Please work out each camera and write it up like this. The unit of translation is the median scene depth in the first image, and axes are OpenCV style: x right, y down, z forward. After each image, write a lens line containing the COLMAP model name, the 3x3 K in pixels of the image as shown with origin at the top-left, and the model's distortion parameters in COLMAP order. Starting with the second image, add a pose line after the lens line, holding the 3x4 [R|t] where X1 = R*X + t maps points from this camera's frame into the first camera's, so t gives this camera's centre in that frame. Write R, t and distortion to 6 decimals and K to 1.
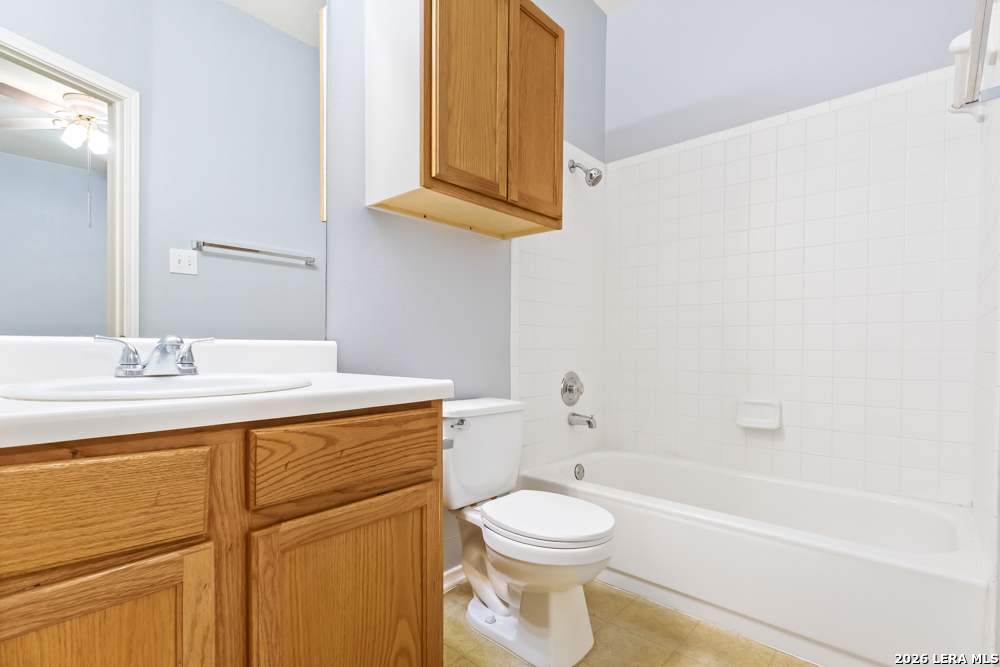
lens RADIAL K [[462.2, 0, 497.0], [0, 462.2, 342.8], [0, 0, 1]] dist [0.001725, 0.000547]
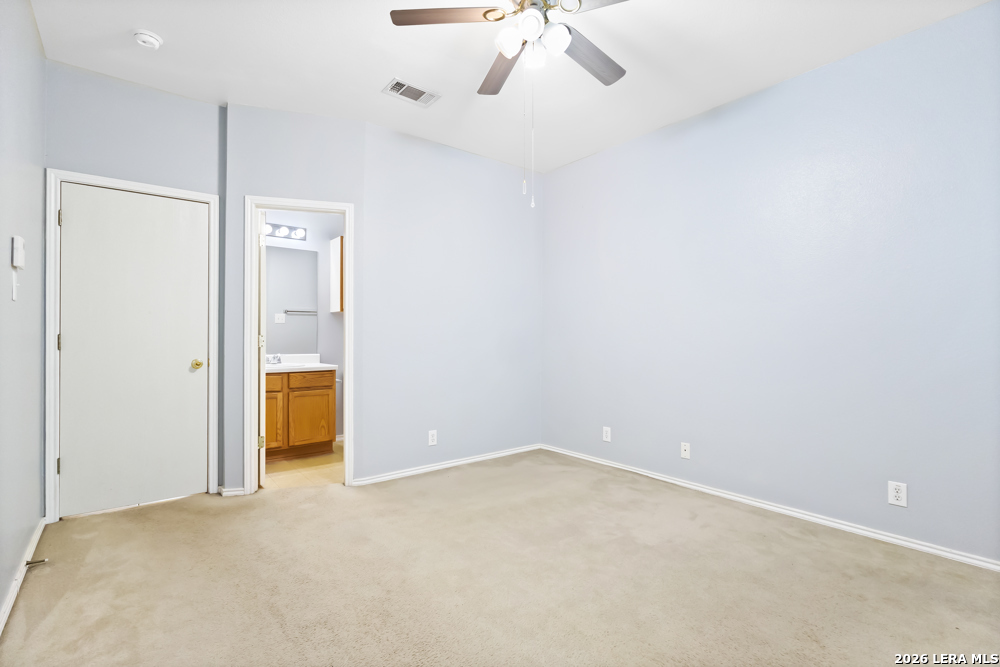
lens RADIAL K [[462.2, 0, 500.8], [0, 462.2, 335.8], [0, 0, 1]] dist [0.001725, 0.000547]
pose [[0.987472, 0.004529, -0.157732, 2.580738], [-0.004629, 0.999989, -0.000265, -0.246659], [0.157729, 0.000992, 0.987482, -3.690507]]
